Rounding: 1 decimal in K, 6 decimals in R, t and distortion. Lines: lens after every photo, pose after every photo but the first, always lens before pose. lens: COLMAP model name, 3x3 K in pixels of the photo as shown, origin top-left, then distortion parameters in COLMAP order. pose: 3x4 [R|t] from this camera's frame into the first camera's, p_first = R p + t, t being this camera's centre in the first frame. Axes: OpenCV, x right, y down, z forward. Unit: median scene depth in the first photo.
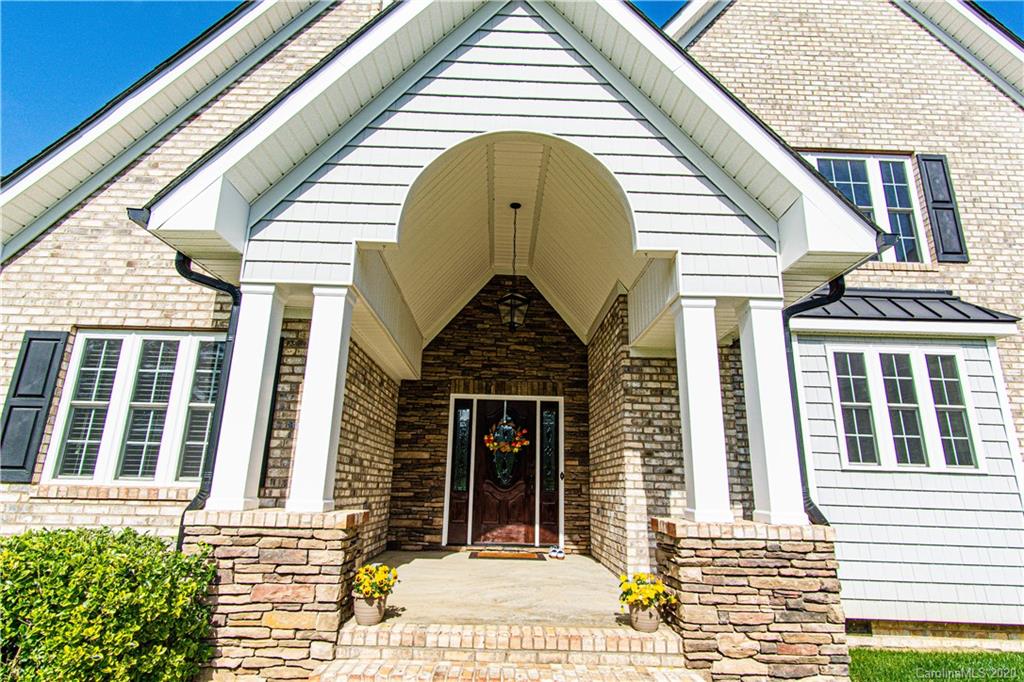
lens RADIAL K [[529.5, 0, 509.2], [0, 529.5, 338.0], [0, 0, 1]] dist [0.000049, 0.000244]
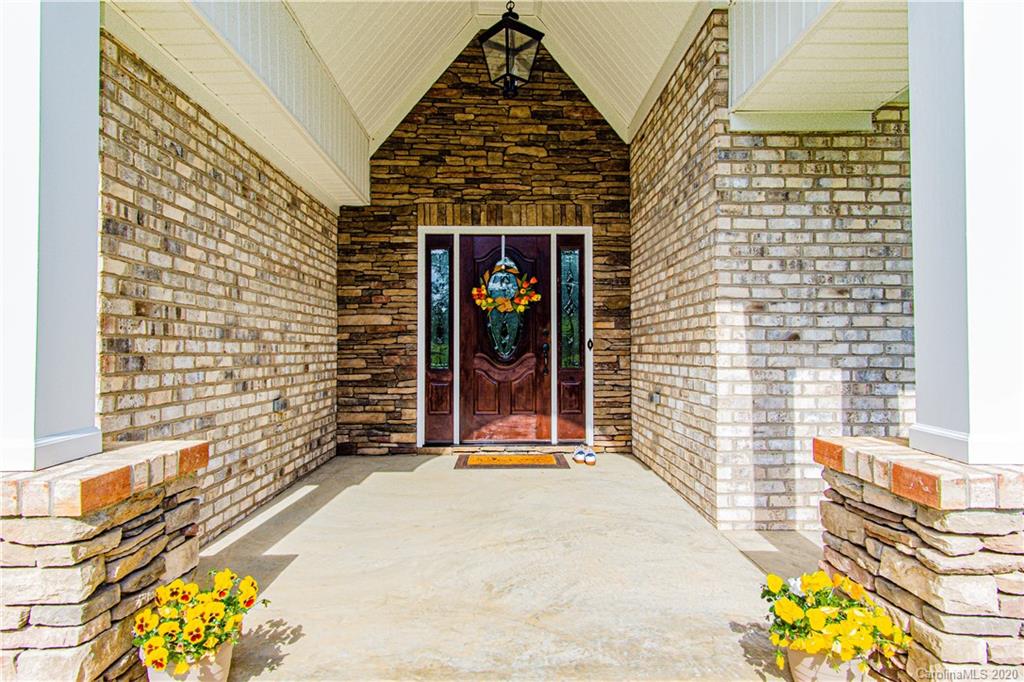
lens RADIAL K [[529.5, 0, 509.3], [0, 529.5, 341.3], [0, 0, 1]] dist [0.000049, 0.000244]
pose [[0.999613, -0.026411, -0.008720, 0.003211], [0.027771, 0.965155, 0.260199, 0.083573], [0.001544, -0.260341, 0.965516, 0.372790]]
